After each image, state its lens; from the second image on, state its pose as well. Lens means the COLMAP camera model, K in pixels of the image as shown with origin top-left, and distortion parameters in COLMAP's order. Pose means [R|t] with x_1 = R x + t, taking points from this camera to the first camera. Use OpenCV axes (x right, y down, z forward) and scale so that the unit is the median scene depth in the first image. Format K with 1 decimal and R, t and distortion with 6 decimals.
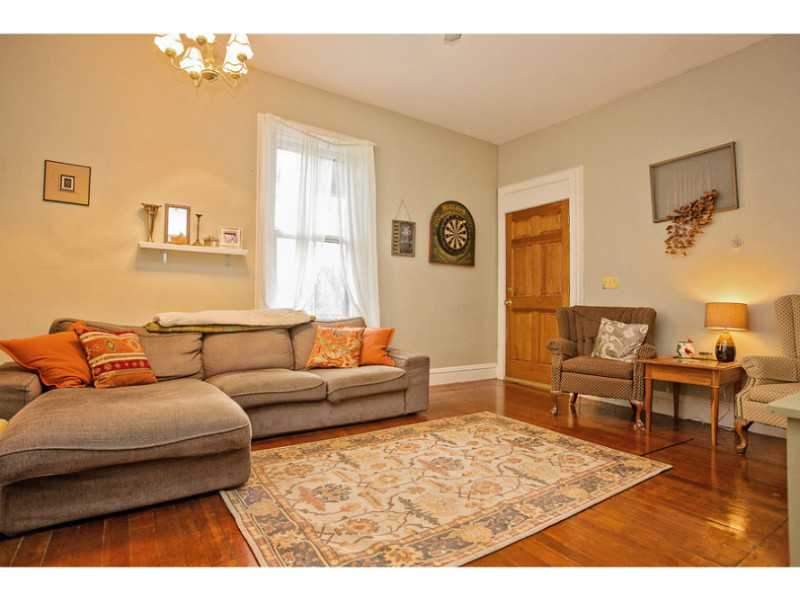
lens RADIAL K [[432.6, 0, 401.8], [0, 432.6, 288.7], [0, 0, 1]] dist [-0.030516, 0.000116]
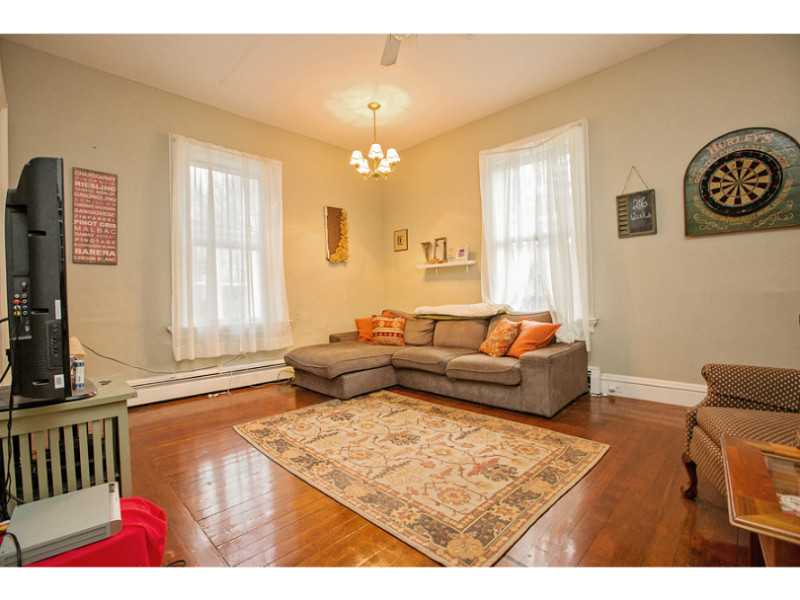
lens RADIAL K [[371.4, 0, 399.1], [0, 371.4, 297.9], [0, 0, 1]] dist [-0.067300, 0.032178]
pose [[0.175568, -0.002920, -0.984463, 0.887546], [0.074159, 0.997194, 0.010267, -0.000846], [0.981670, -0.074809, 0.175292, 0.660585]]
